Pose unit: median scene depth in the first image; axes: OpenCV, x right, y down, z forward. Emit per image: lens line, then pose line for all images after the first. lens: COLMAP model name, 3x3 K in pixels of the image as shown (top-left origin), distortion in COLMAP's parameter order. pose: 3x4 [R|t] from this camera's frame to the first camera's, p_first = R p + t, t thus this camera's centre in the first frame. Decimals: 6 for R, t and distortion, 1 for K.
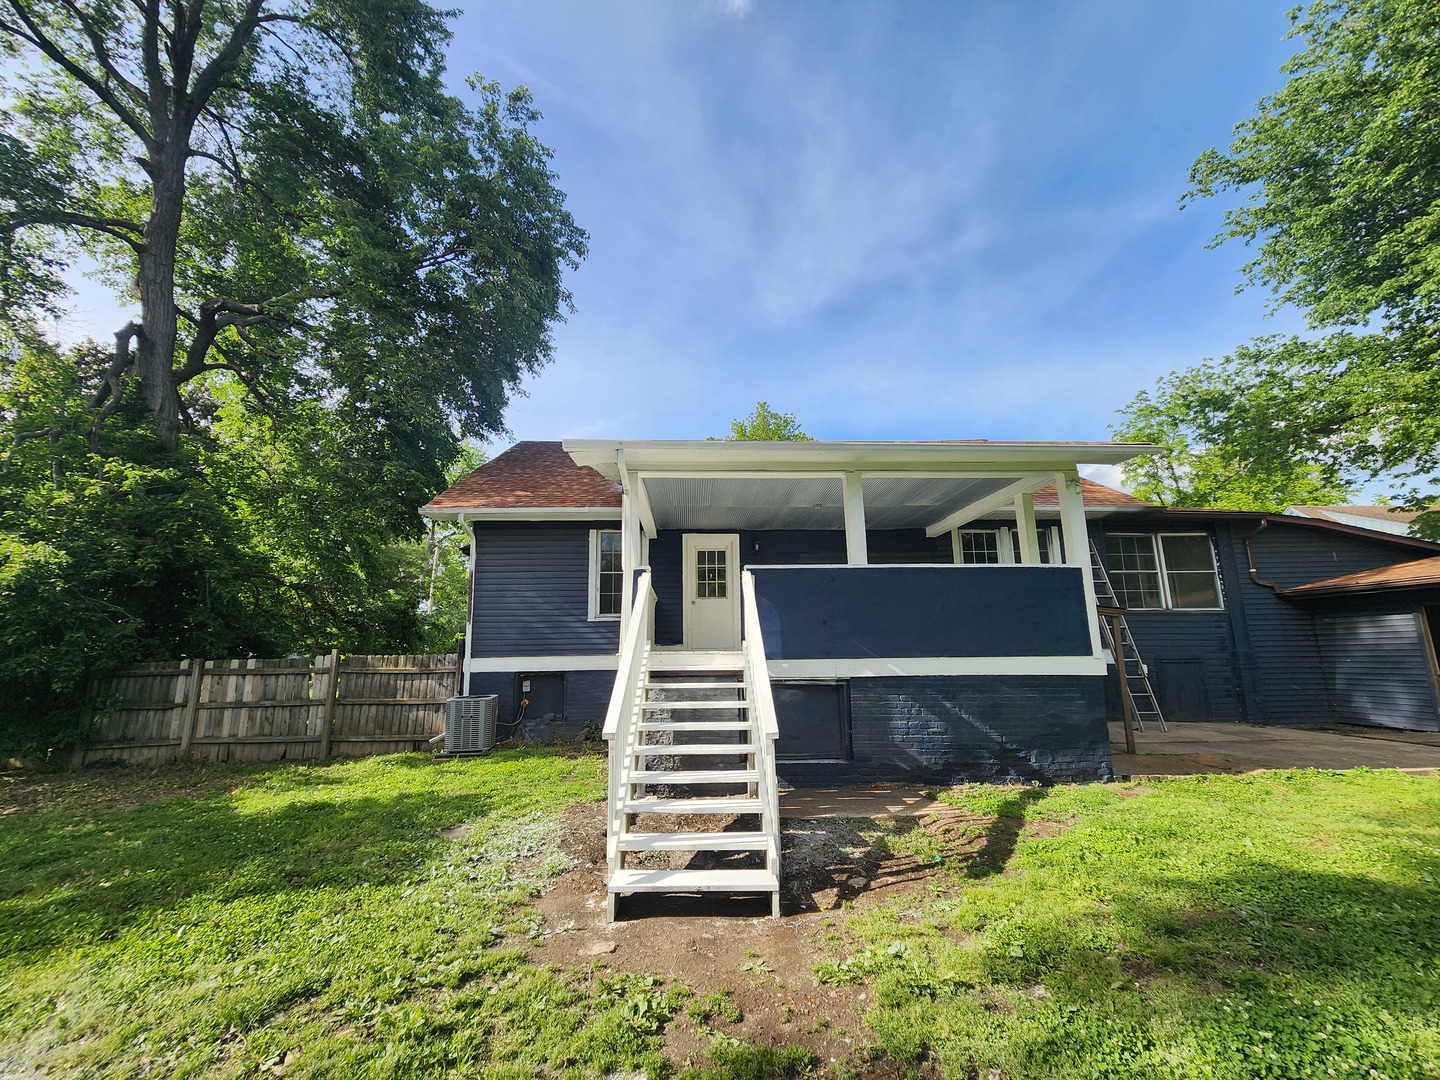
lens RADIAL K [[590.7, 0, 720.0], [0, 590.7, 540.0], [0, 0, 1]] dist [-0.000800, 0.000742]
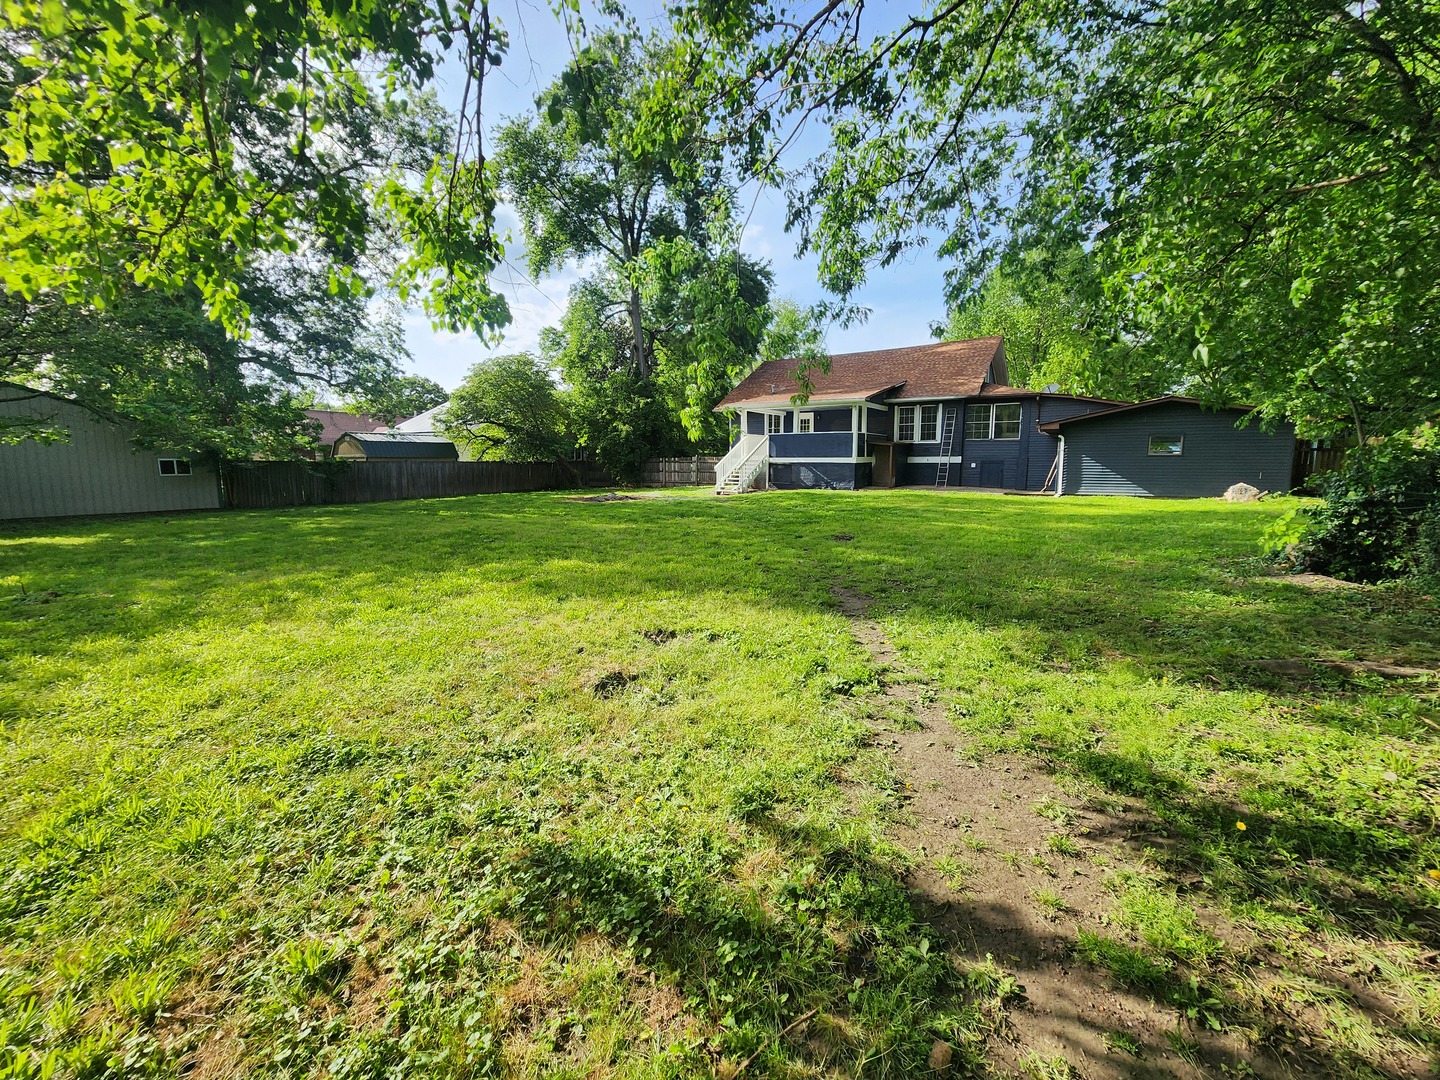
lens RADIAL K [[590.7, 0, 720.0], [0, 590.7, 540.0], [0, 0, 1]] dist [-0.000800, 0.000742]
pose [[0.804383, 0.093679, -0.586679, 2.044580], [0.095624, 0.954201, 0.283472, -0.394899], [0.586365, -0.284120, 0.758585, -2.198044]]
